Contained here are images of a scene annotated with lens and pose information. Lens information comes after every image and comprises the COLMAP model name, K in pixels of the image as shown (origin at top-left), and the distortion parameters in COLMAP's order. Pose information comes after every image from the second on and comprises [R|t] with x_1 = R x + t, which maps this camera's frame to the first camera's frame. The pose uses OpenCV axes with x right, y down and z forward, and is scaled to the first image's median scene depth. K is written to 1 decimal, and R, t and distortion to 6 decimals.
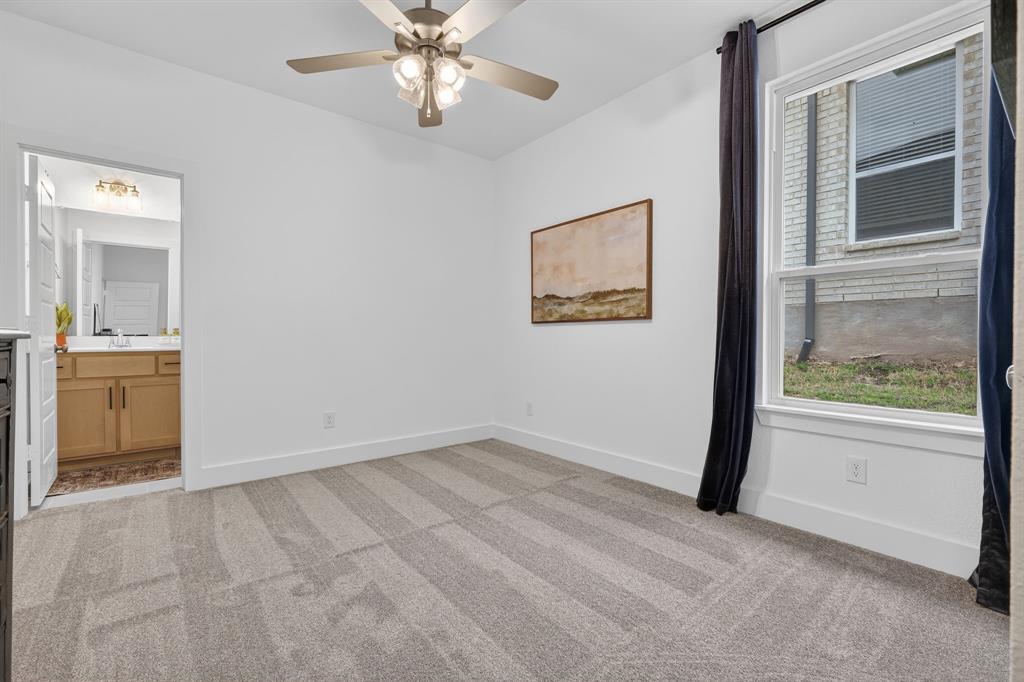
lens RADIAL K [[453.3, 0, 512.0], [0, 453.3, 341.0], [0, 0, 1]] dist [-0.001006, 0.000400]
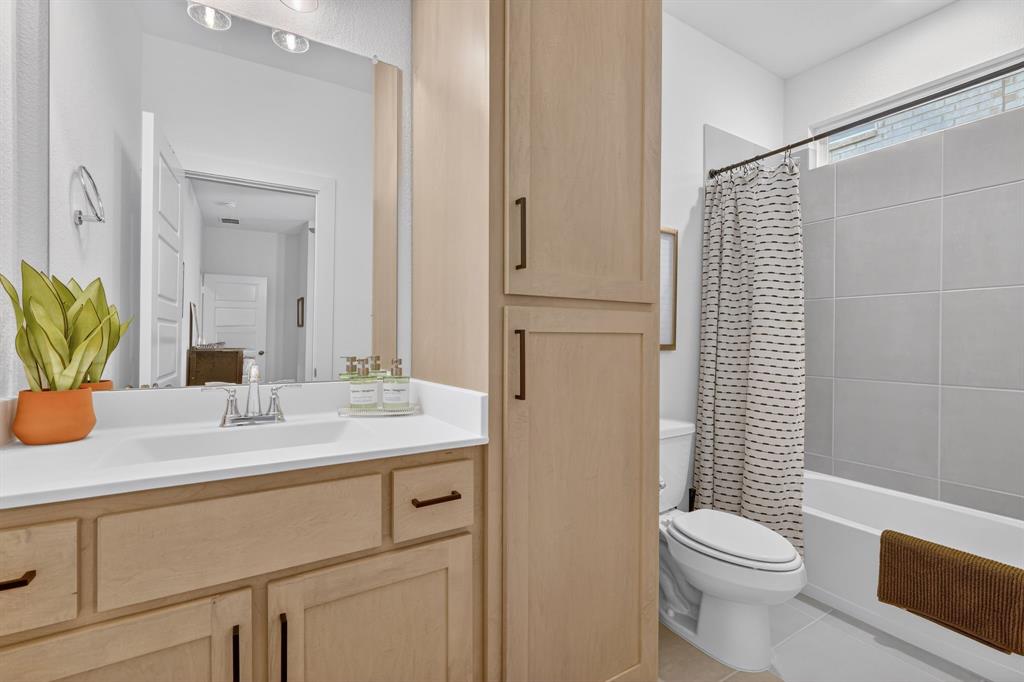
lens RADIAL K [[453.3, 0, 512.0], [0, 453.3, 341.0], [0, 0, 1]] dist [-0.001006, 0.000400]
pose [[0.991419, 0.001783, -0.130708, -0.680768], [-0.002175, 0.999994, -0.002851, -0.044570], [0.130702, 0.003111, 0.991417, 0.749356]]
